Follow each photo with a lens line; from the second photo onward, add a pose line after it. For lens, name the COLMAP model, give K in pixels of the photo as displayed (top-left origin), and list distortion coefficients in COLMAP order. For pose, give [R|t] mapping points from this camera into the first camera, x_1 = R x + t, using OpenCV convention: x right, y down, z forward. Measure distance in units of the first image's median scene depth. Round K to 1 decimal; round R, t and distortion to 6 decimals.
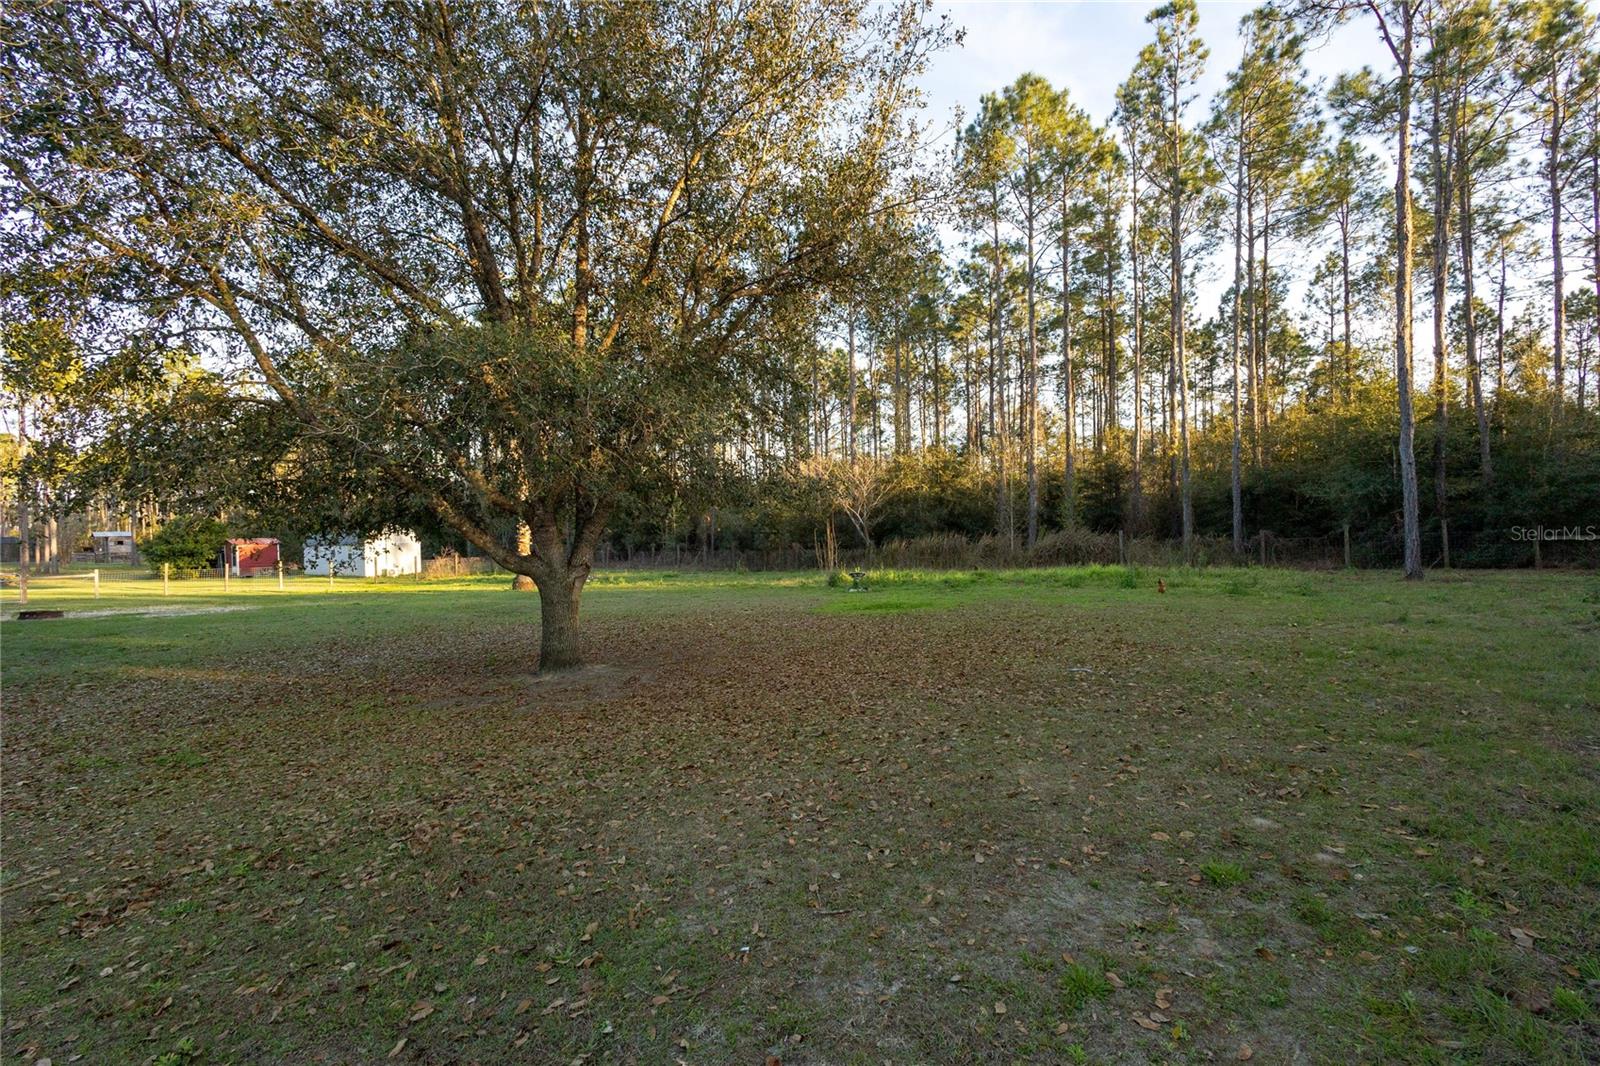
lens RADIAL K [[707.1, 0, 806.3], [0, 707.1, 538.3], [0, 0, 1]] dist [0.019649, -0.006391]
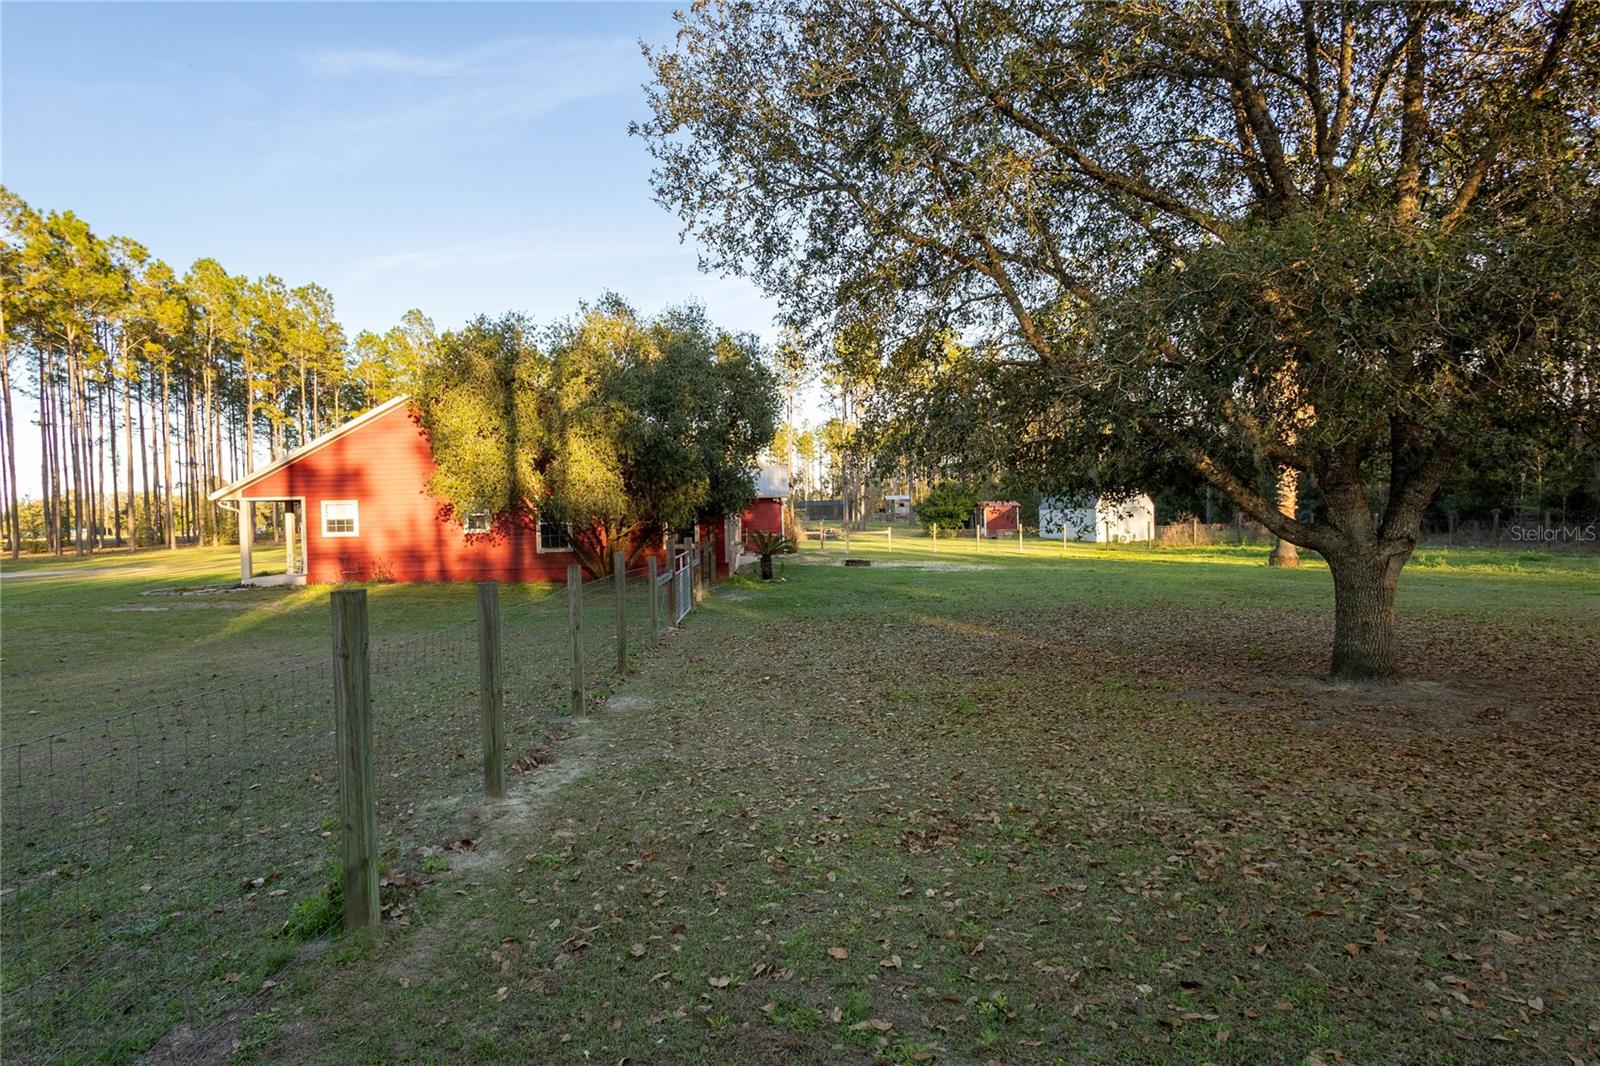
lens RADIAL K [[707.1, 0, 806.3], [0, 707.1, 538.3], [0, 0, 1]] dist [0.019649, -0.006391]
pose [[0.696278, 0.035310, -0.716903, -0.257468], [-0.002025, 0.998882, 0.047232, 0.006564], [0.717769, -0.031435, 0.695571, 0.090559]]
